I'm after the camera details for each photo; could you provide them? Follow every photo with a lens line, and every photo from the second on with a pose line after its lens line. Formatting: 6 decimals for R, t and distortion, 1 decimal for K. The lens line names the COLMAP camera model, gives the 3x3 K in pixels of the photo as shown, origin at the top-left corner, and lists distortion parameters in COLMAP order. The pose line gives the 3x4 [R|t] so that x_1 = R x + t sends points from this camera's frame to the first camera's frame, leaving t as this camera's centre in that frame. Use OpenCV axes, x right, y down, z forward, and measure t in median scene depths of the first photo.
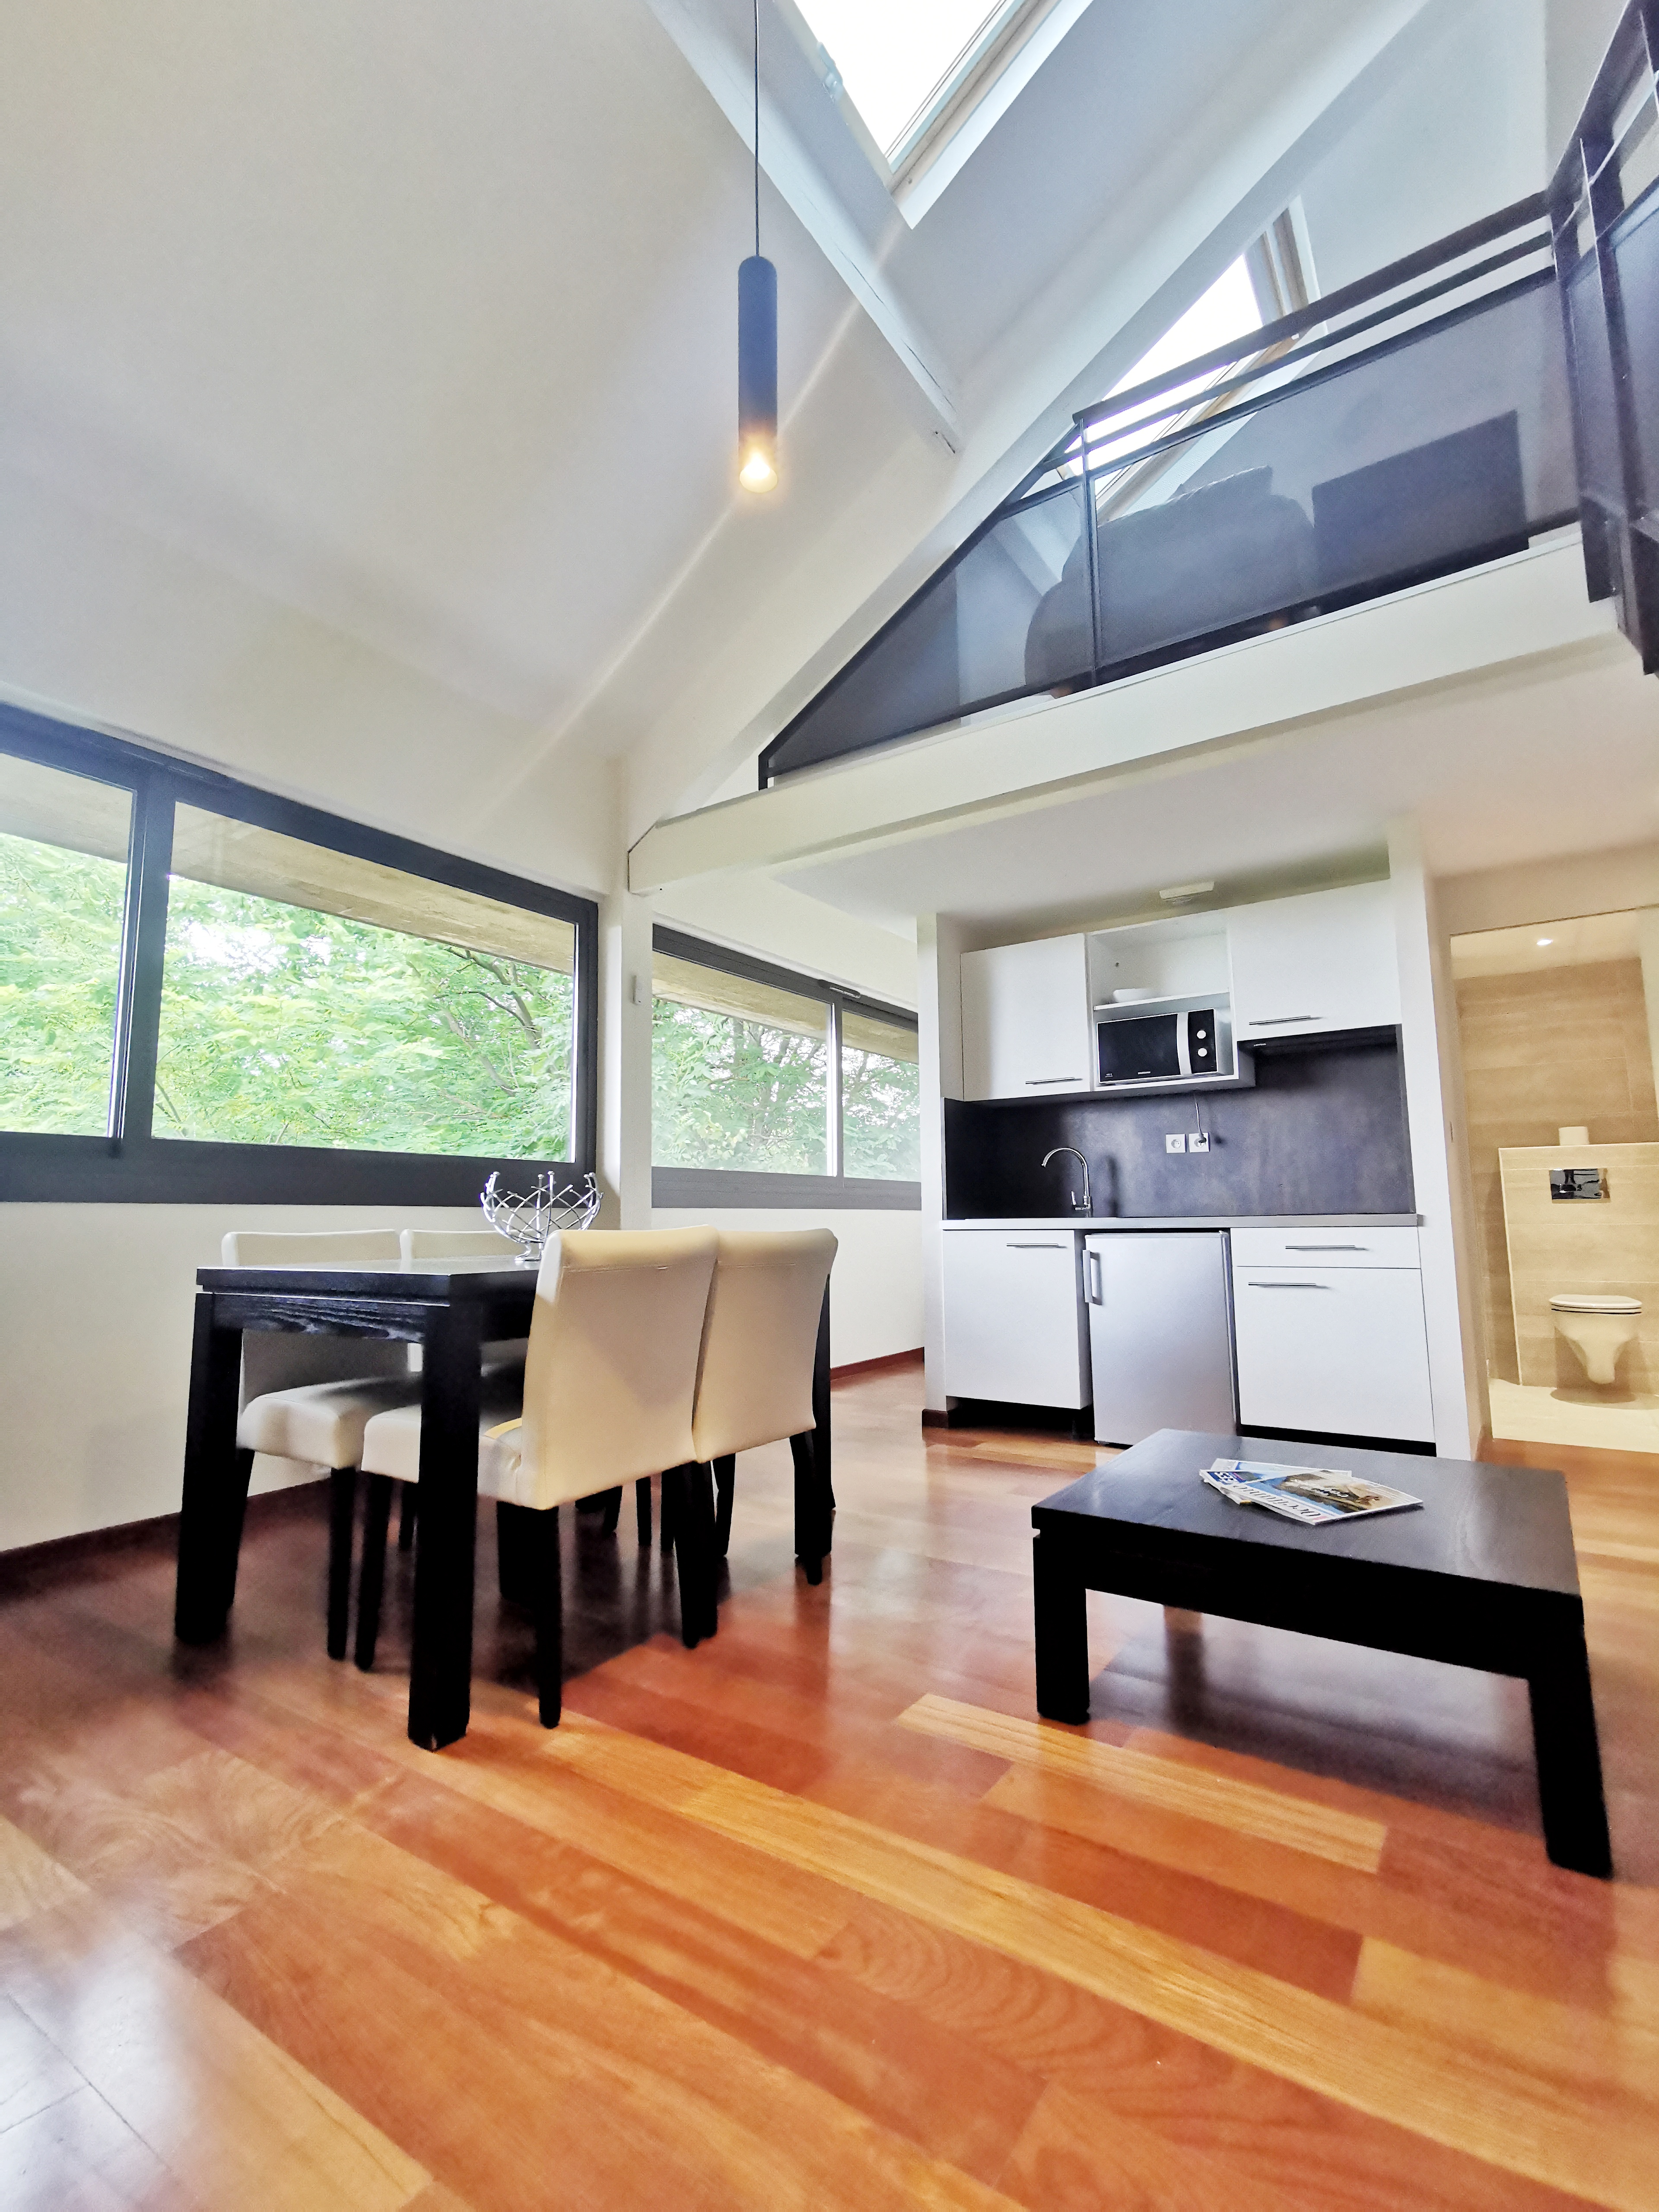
lens RADIAL K [[1017.4, 0, 829.5], [0, 1017.4, 1106.0], [0, 0, 1]] dist [0.000226, 0.000075]
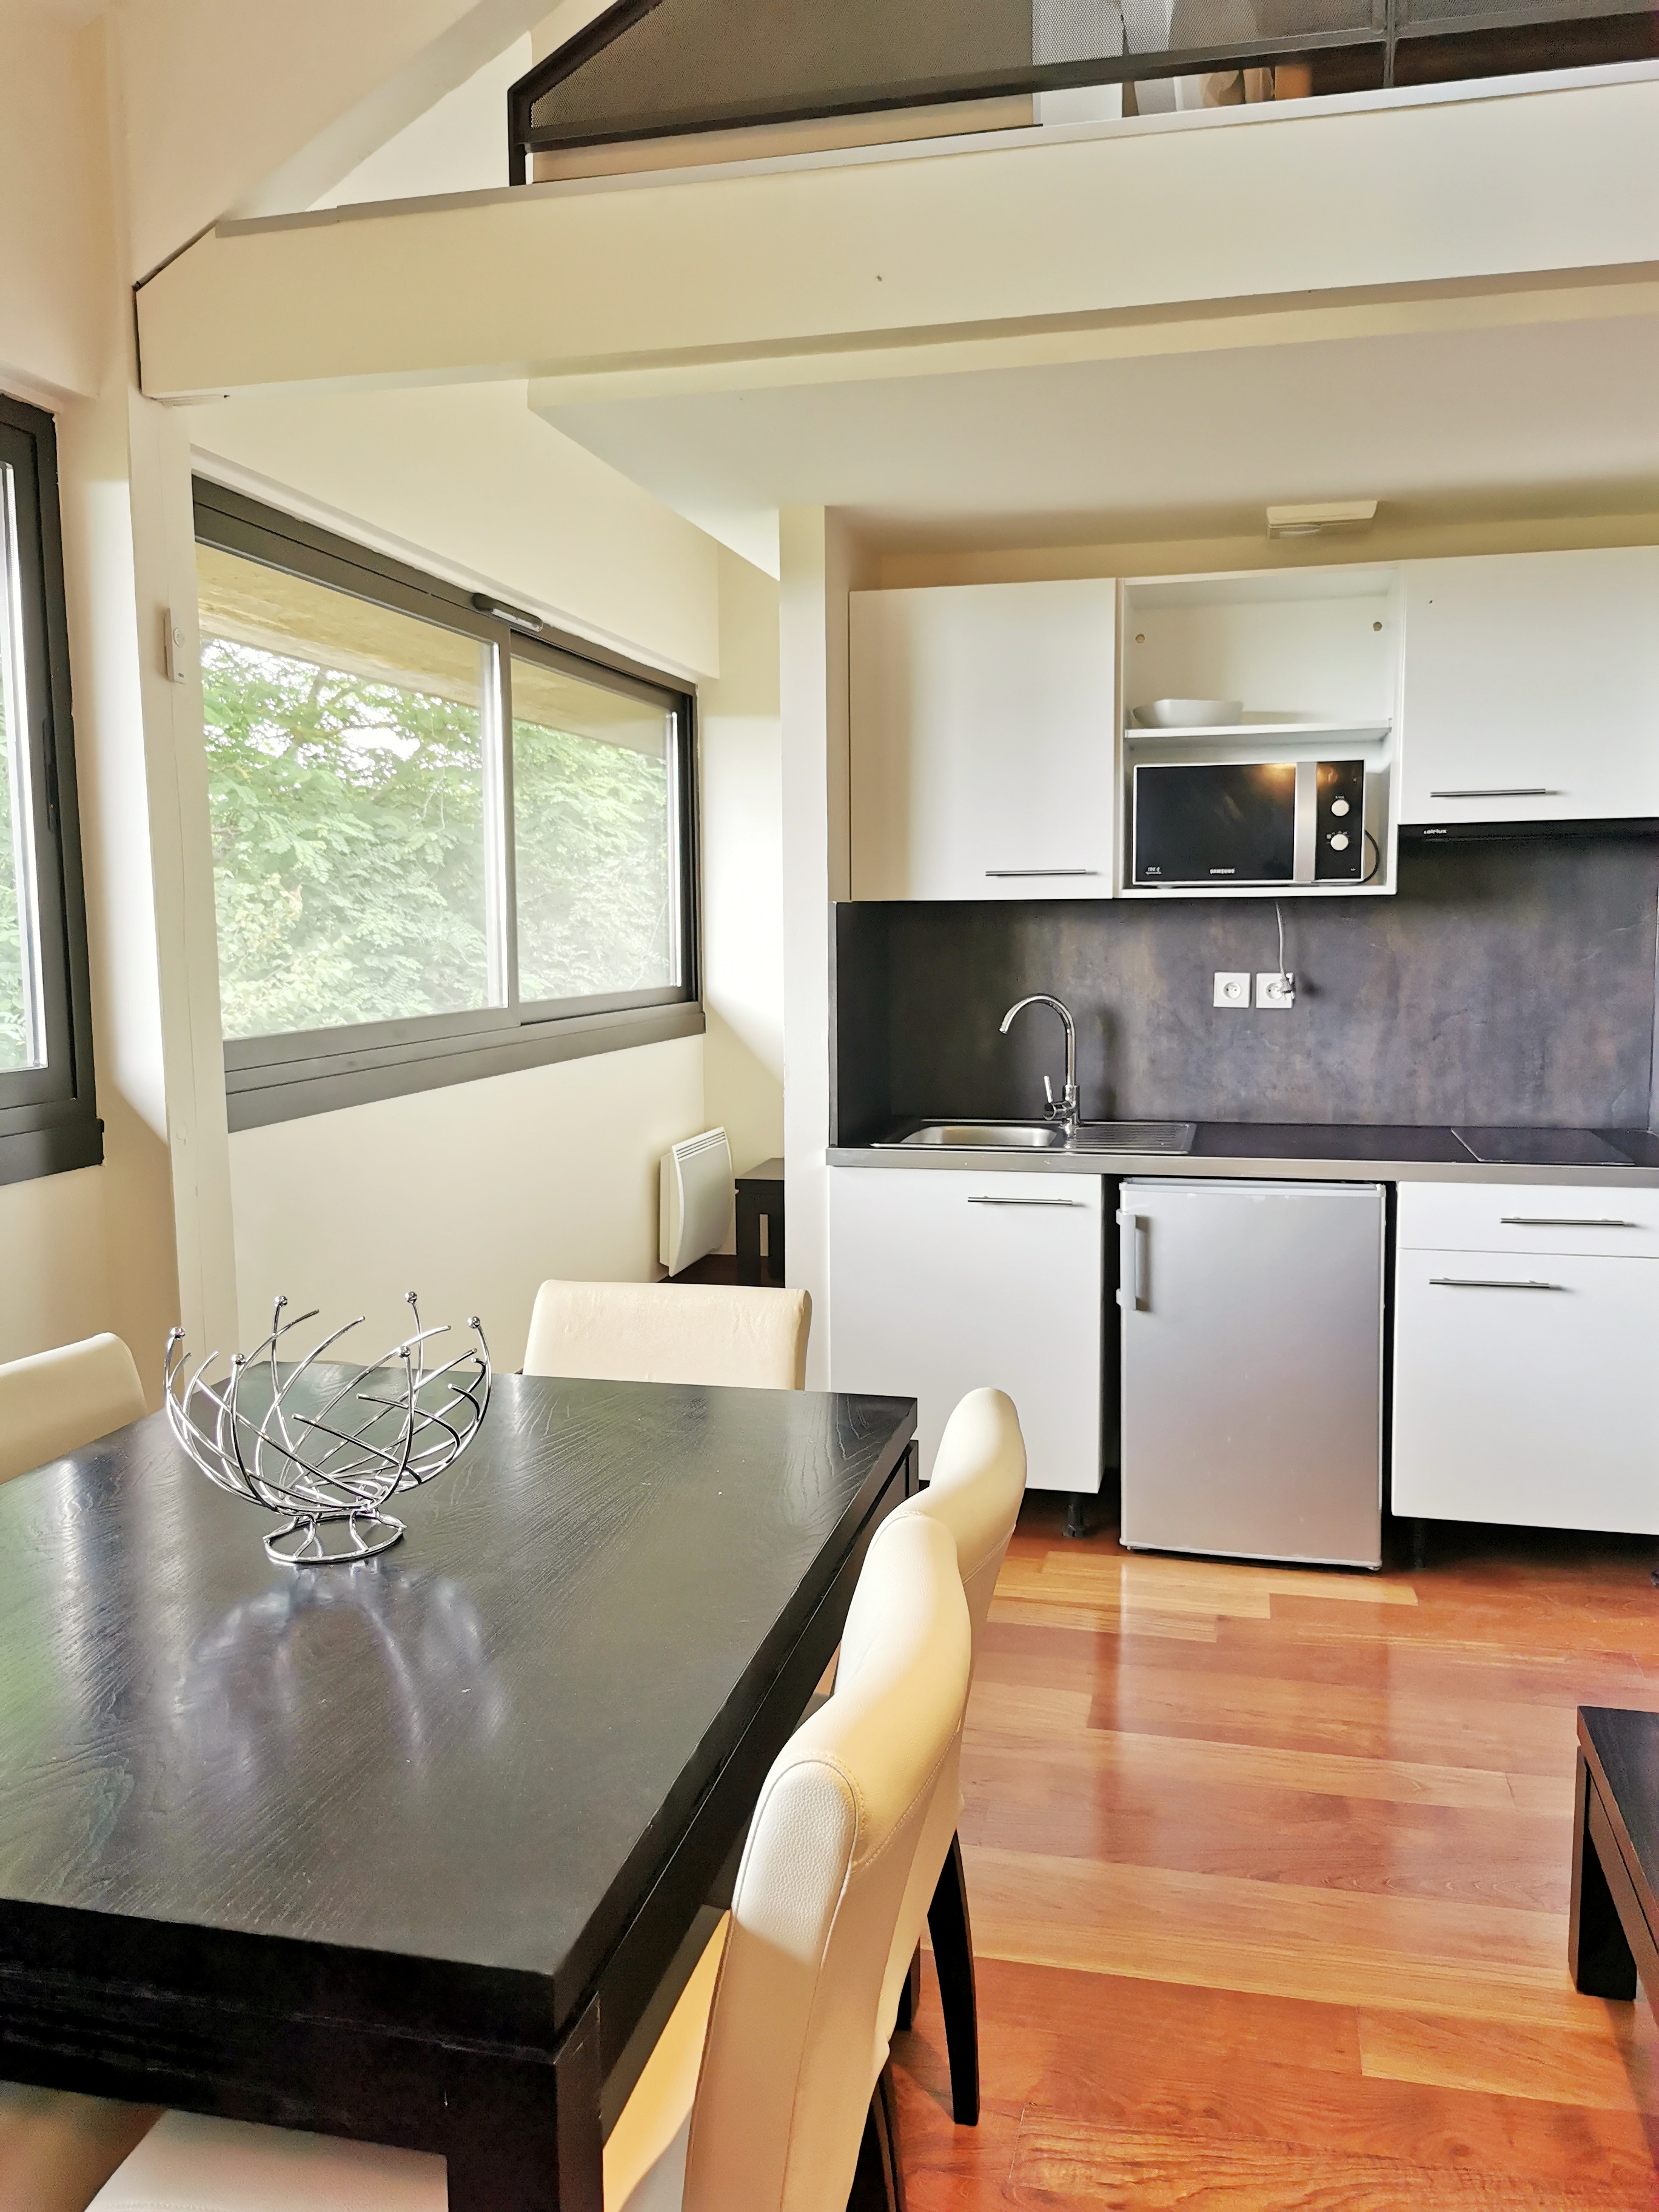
lens RADIAL K [[1766.4, 0, 829.5], [0, 1766.4, 1106.0], [0, 0, 1]] dist [0.012324, 0.006496]
pose [[0.936870, -0.033687, 0.348050, -0.199376], [-0.041770, 0.977440, 0.207040, -0.091852], [-0.347173, -0.208507, 0.914328, 0.198559]]
